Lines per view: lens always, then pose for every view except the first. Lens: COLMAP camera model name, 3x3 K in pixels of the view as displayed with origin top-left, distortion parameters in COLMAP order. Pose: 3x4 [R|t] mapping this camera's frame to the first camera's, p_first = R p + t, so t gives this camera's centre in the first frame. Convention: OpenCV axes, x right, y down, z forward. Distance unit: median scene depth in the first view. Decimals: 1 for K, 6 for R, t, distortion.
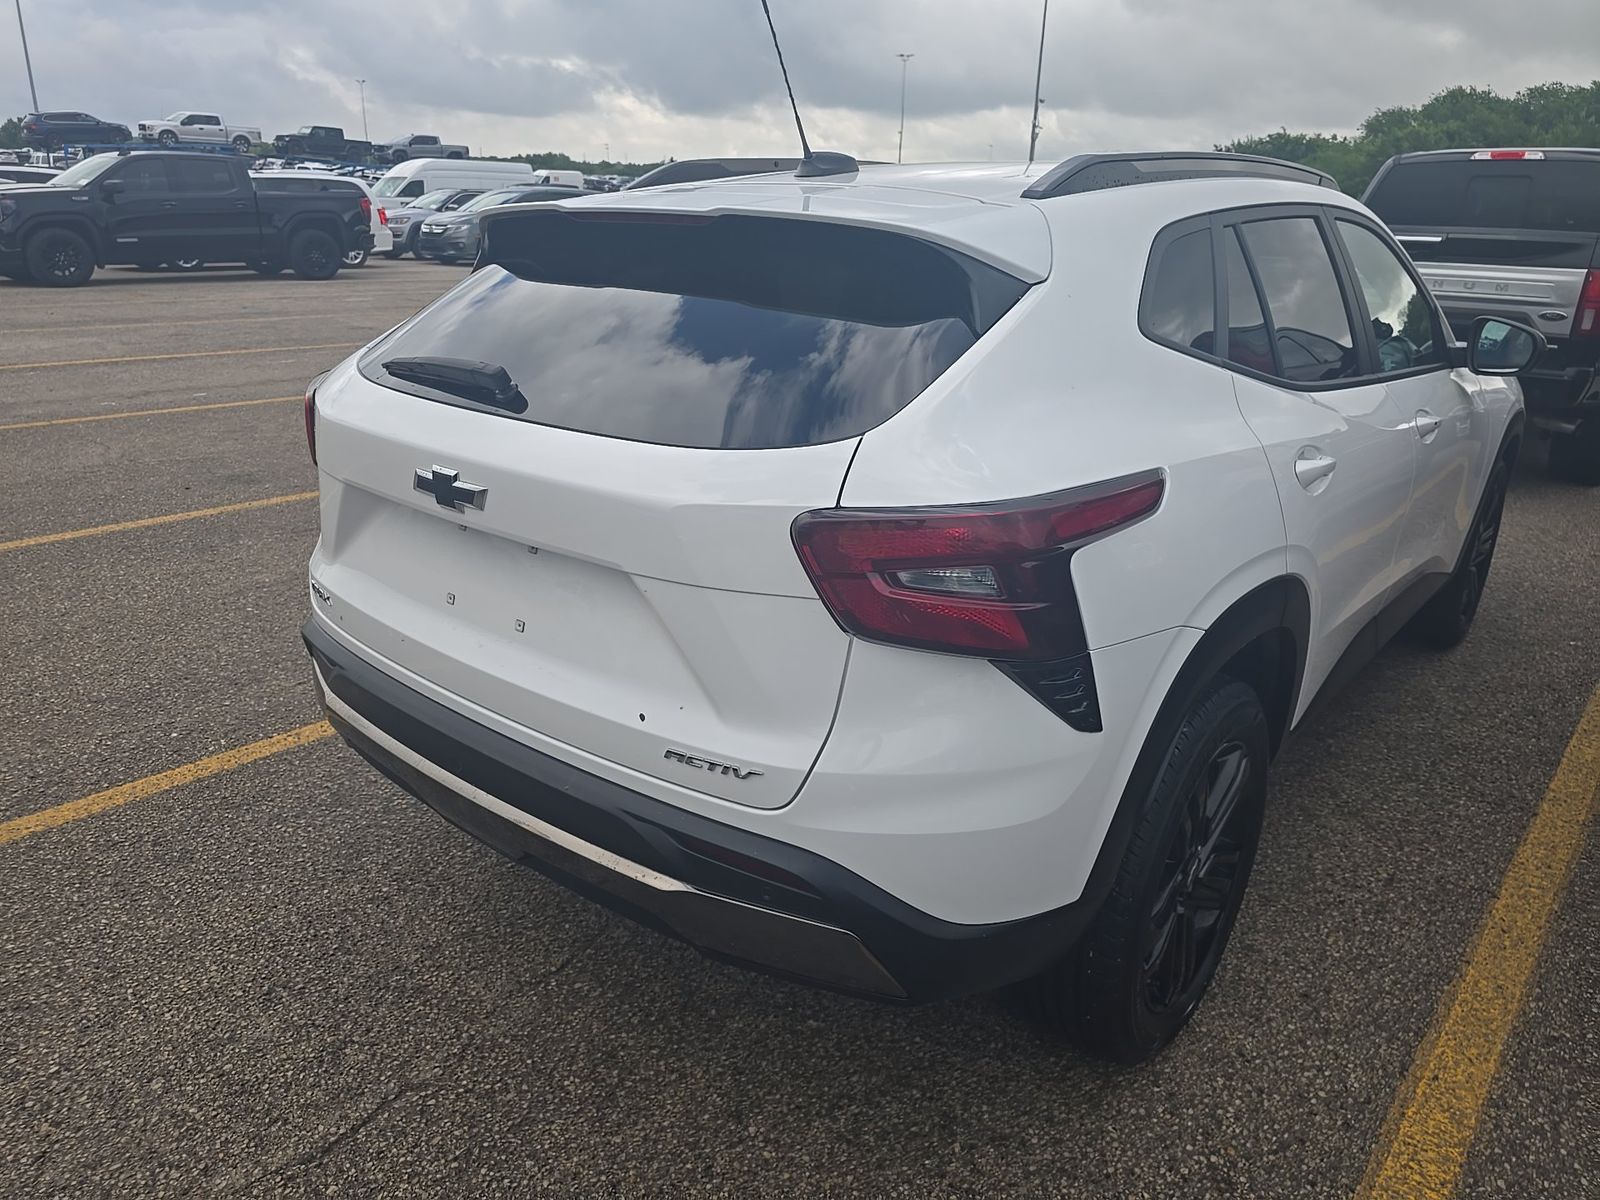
lens RADIAL K [[1105.5, 0, 804.1], [0, 1105.5, 576.6], [0, 0, 1]] dist [-0.002235, 0.002600]
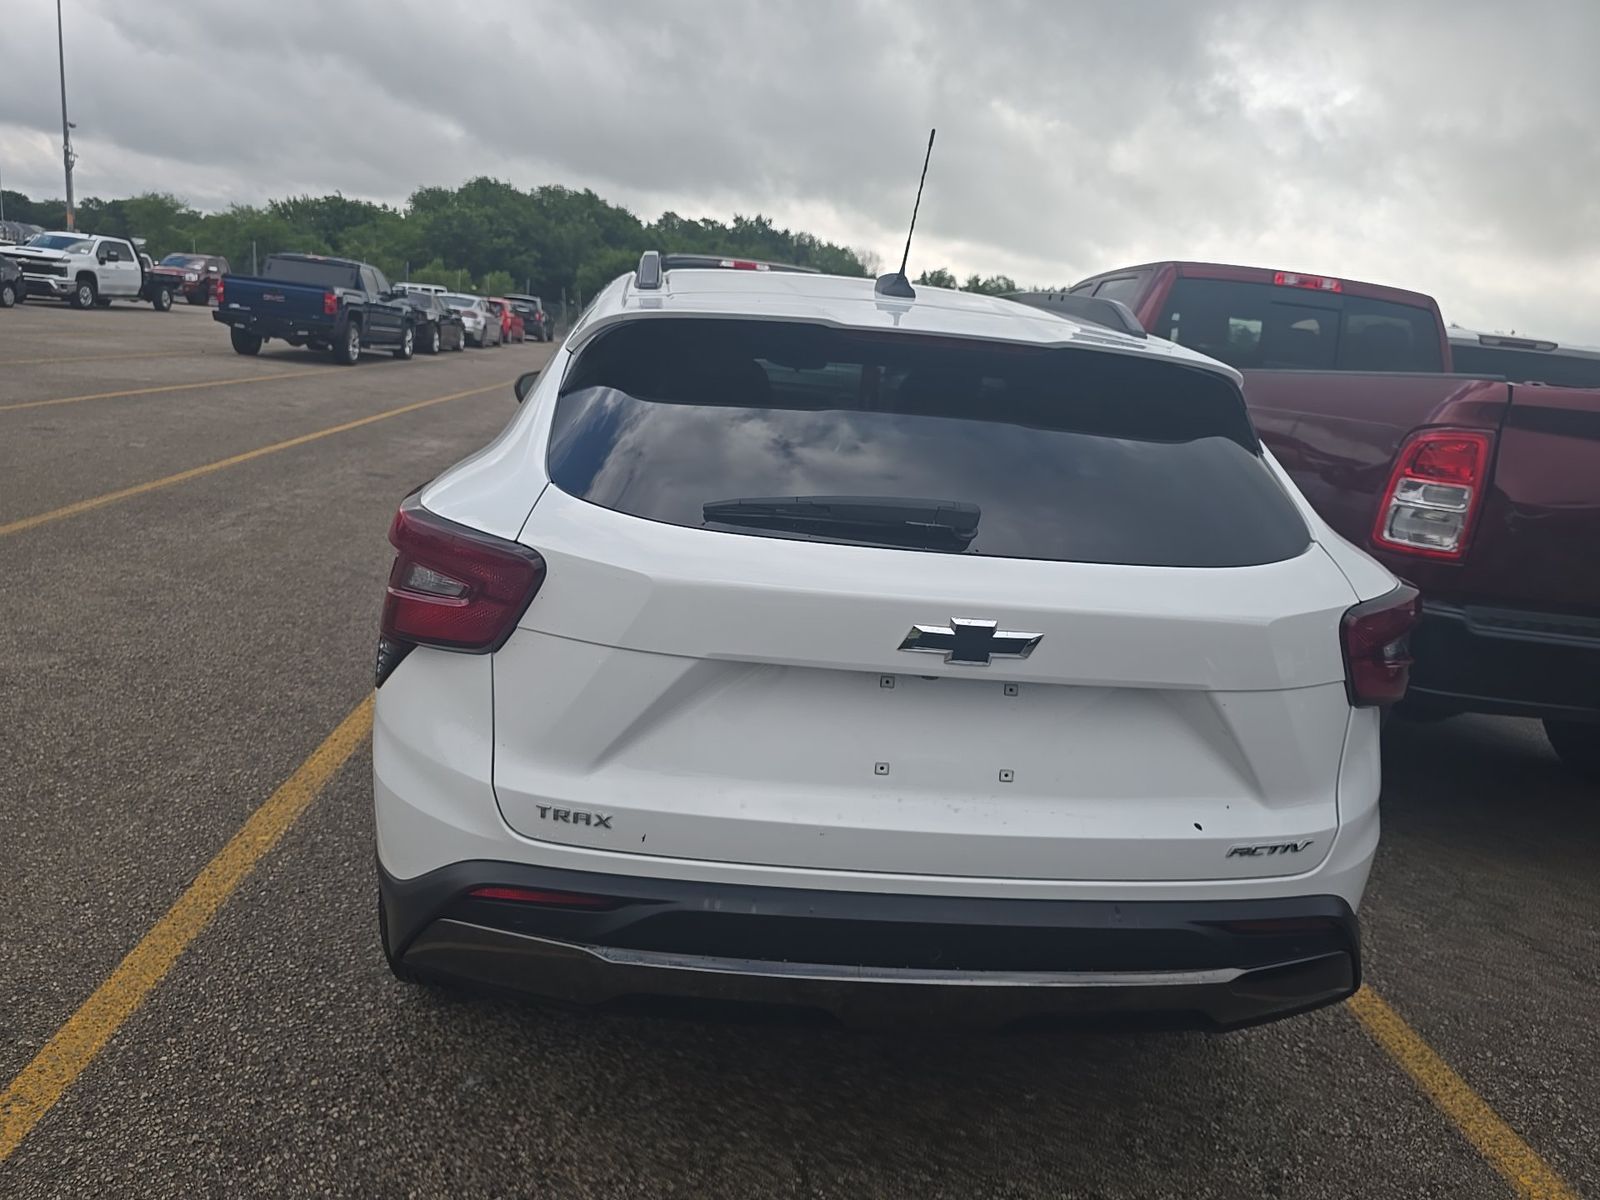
lens RADIAL K [[1093.3, 0, 776.5], [0, 1093.3, 597.8], [0, 0, 1]] dist [0.031108, -0.035390]
pose [[0.705205, -0.123348, 0.698192, -0.235851], [0.143065, 0.989250, 0.030267, -0.037029], [-0.694420, 0.078542, 0.715271, 0.106700]]
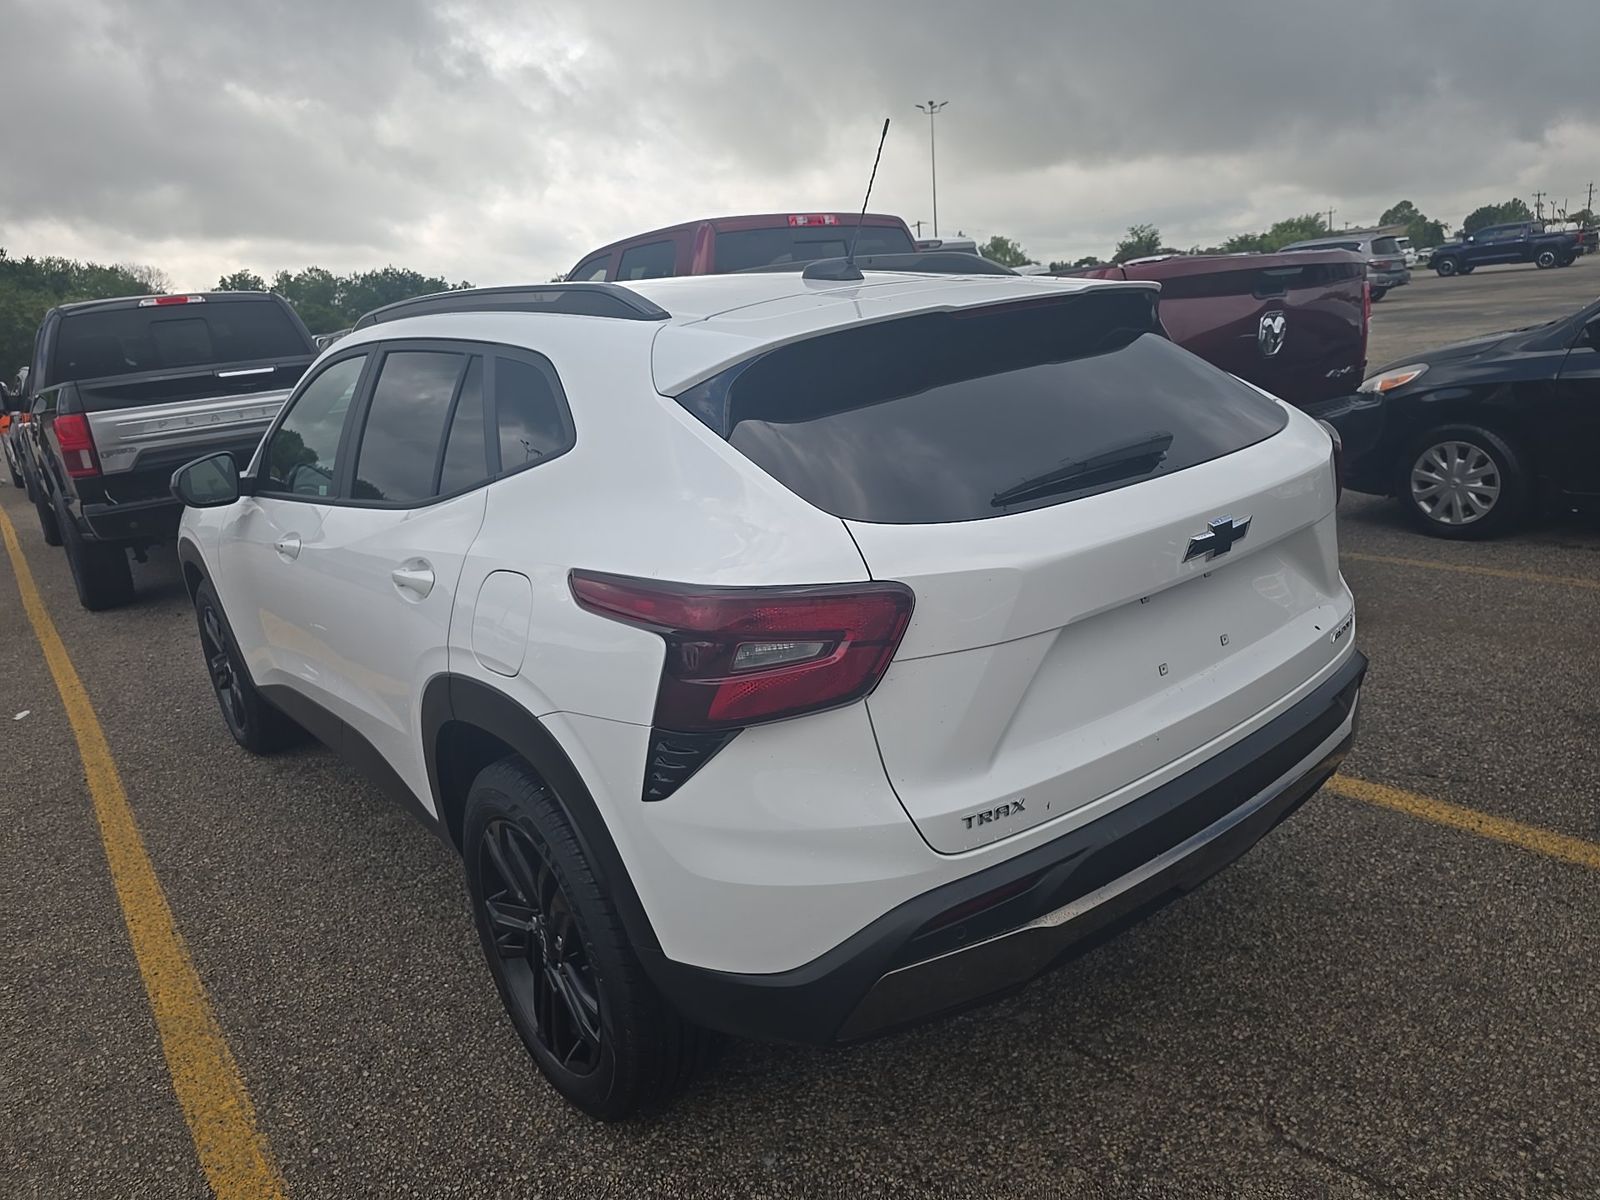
lens RADIAL K [[1081.5, 0, 800.0], [0, 1081.5, 600.0], [0, 0, 1]] dist [0.047548, -0.053255]
pose [[0.190310, -0.302071, 0.934096, -0.317716], [0.405543, 0.890697, 0.205412, -0.092409], [-0.894045, 0.339724, 0.292011, 0.243286]]
